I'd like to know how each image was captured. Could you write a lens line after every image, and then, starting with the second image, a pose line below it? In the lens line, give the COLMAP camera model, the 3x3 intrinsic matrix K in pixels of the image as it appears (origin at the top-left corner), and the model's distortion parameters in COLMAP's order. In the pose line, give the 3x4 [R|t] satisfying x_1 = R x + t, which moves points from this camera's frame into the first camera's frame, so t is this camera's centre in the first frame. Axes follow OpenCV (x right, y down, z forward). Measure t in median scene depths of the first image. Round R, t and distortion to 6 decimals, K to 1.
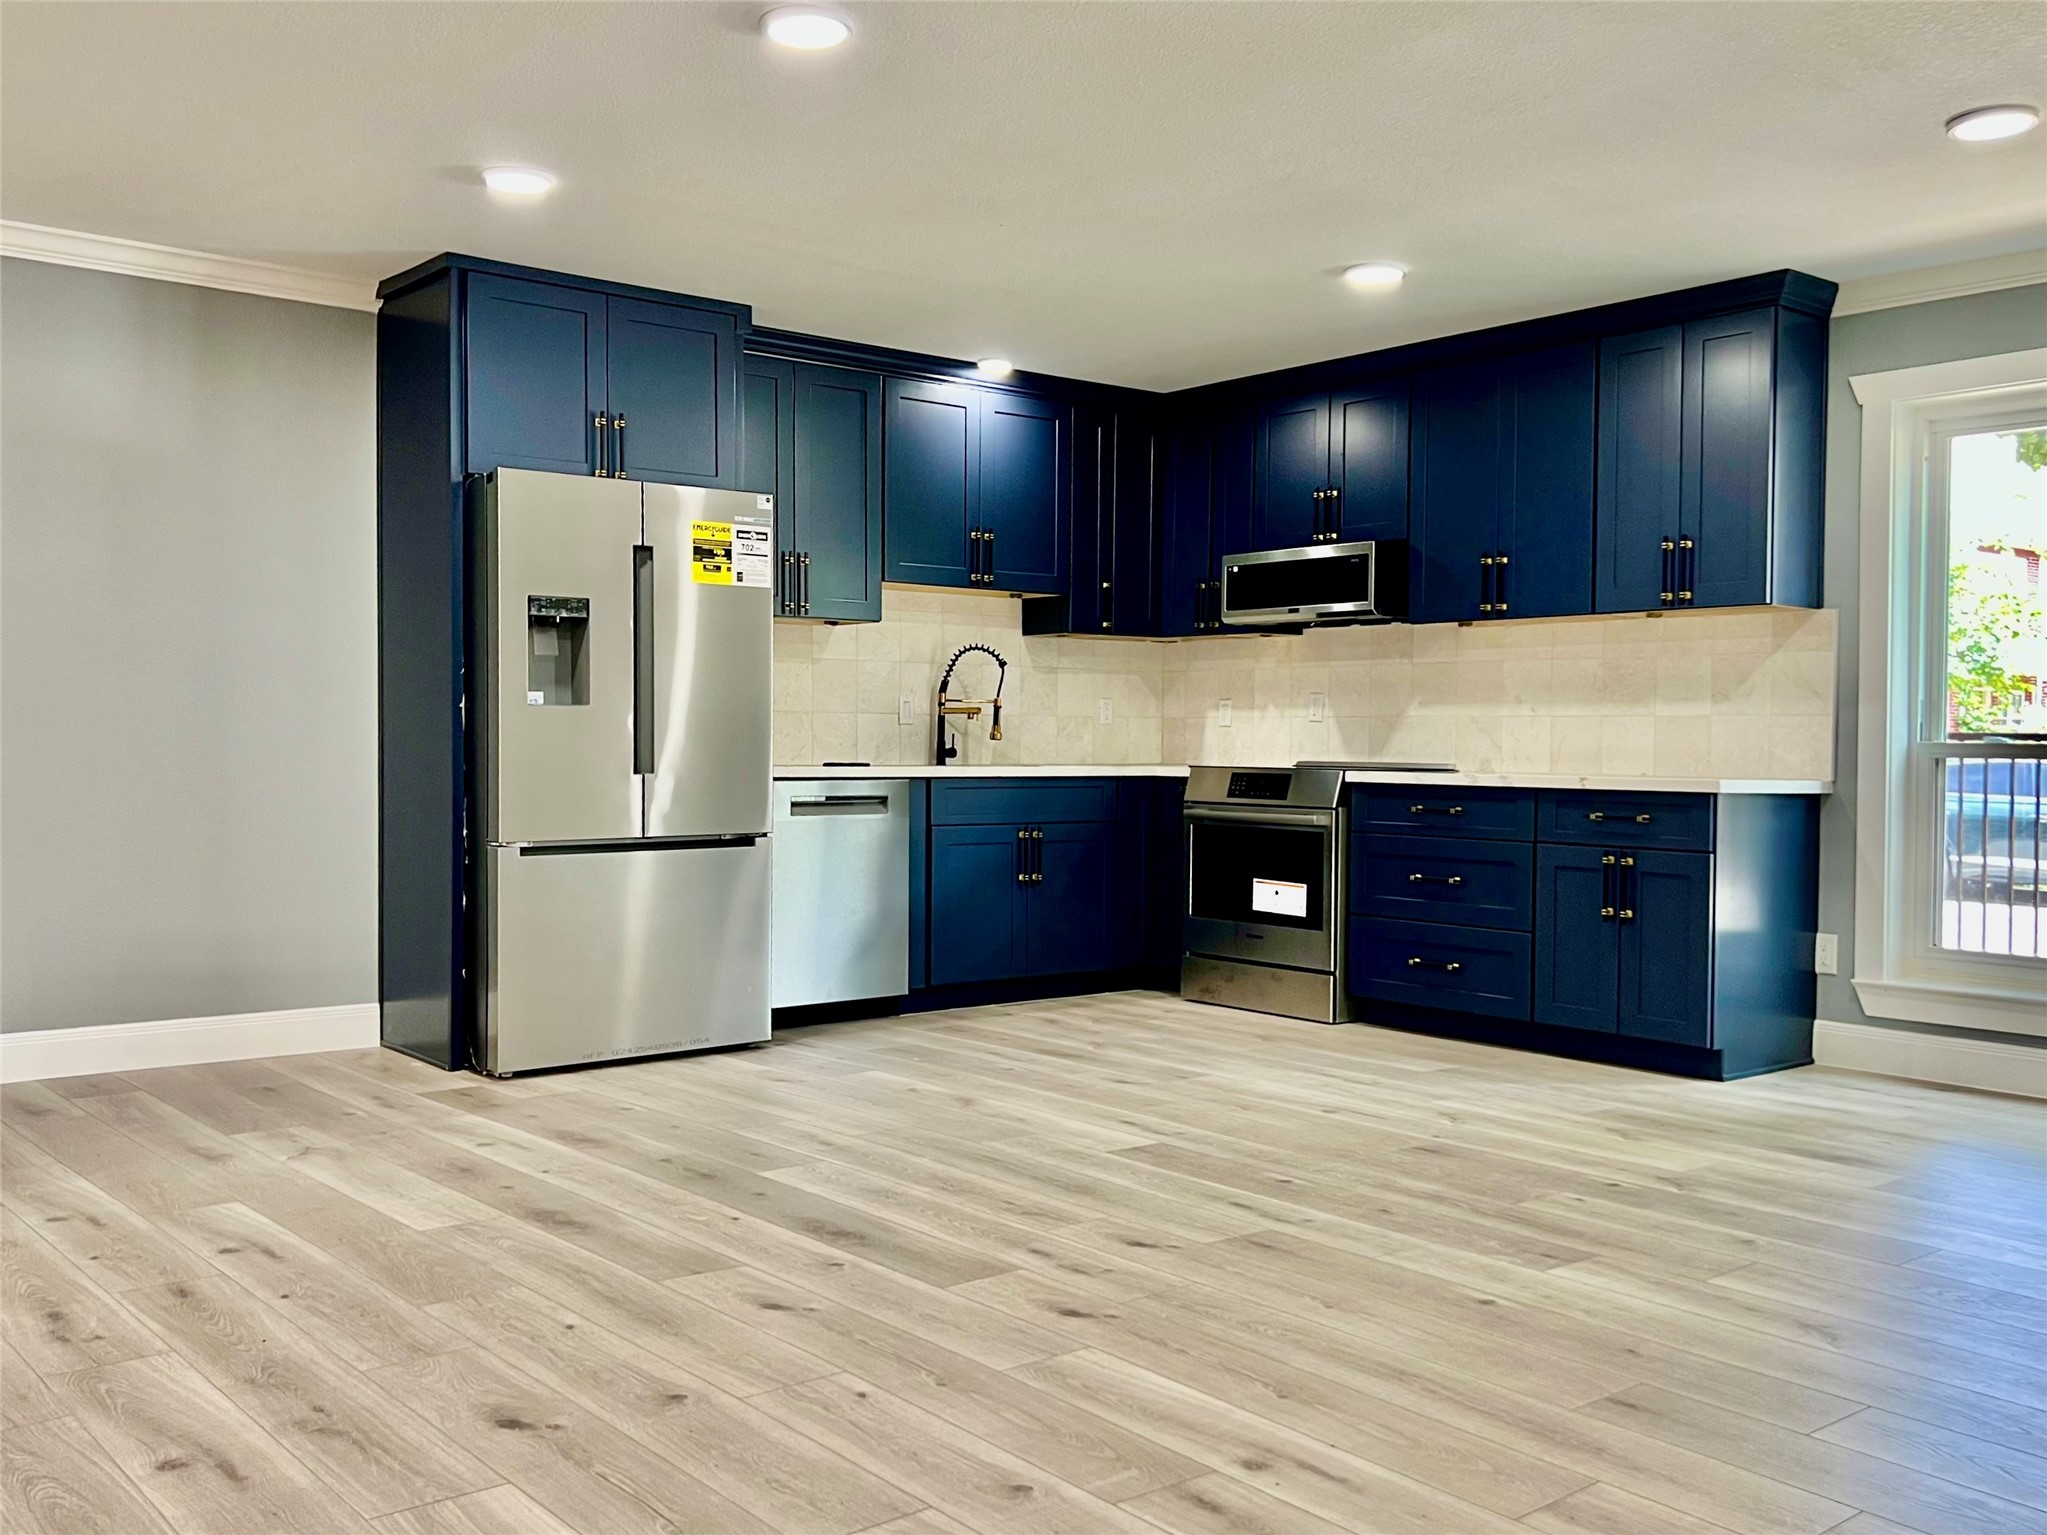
lens RADIAL K [[1840.4, 0, 1025.0], [0, 1840.4, 773.1], [0, 0, 1]] dist [0.036426, -0.012122]
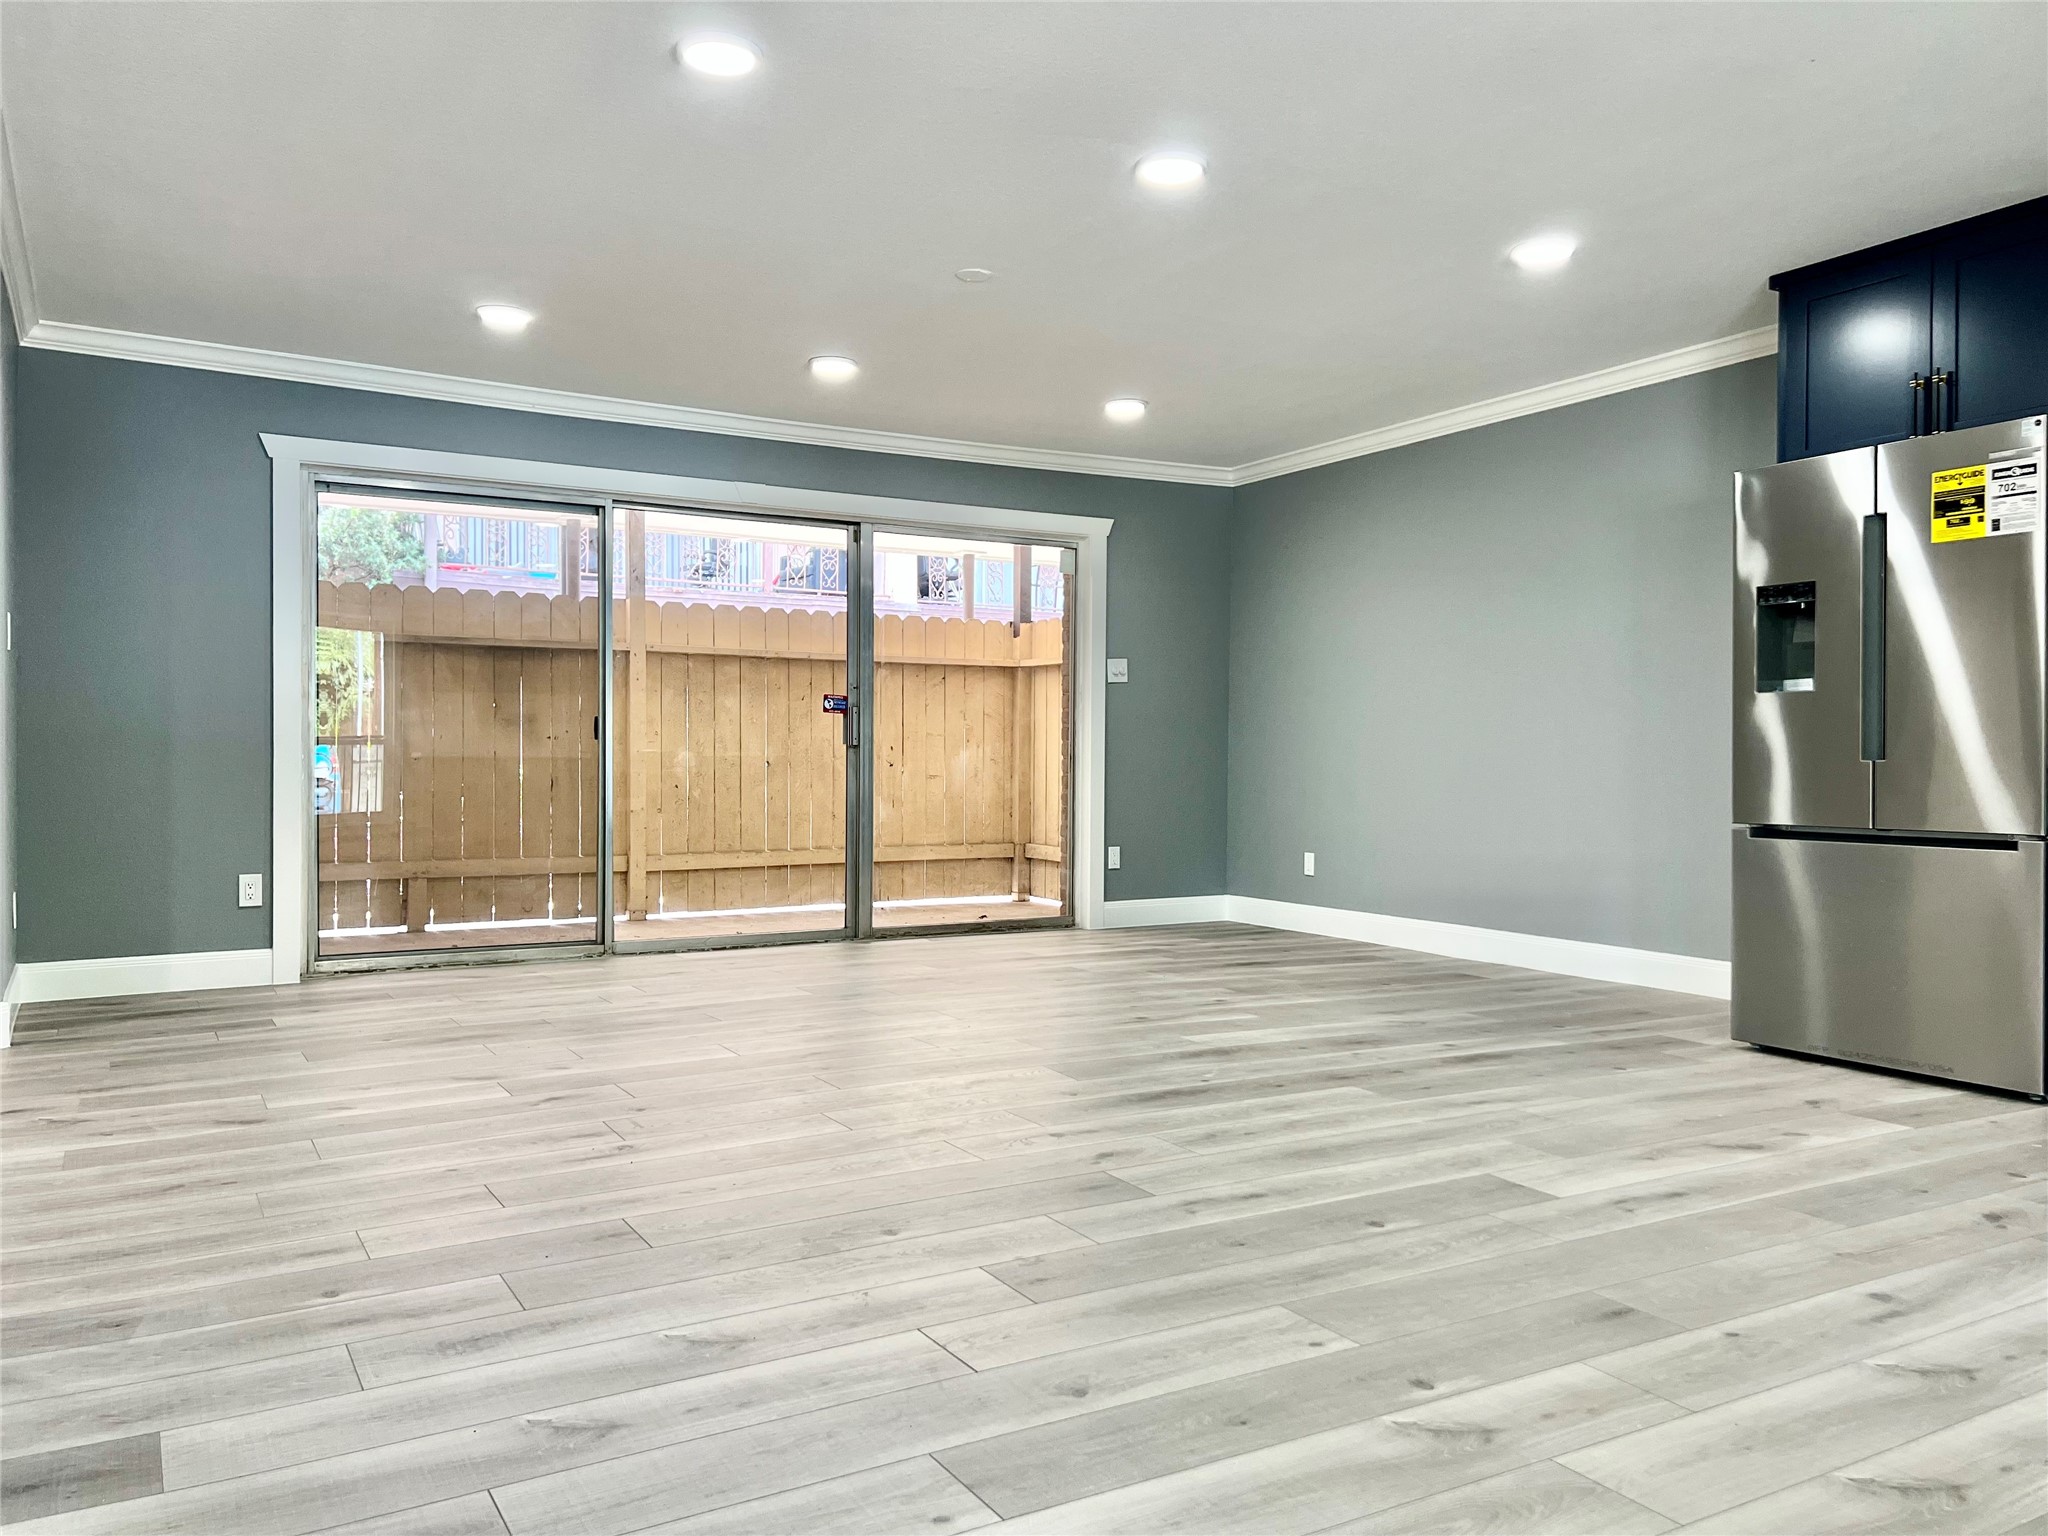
lens RADIAL K [[1538.5, 0, 1018.1], [0, 1538.5, 764.7], [0, 0, 1]] dist [0.057292, -0.064281]
pose [[-0.168095, -0.006085, -0.985752, 0.509152], [-0.029930, 0.999551, -0.001066, 0.013064], [0.985316, 0.029325, -0.168201, 0.569689]]
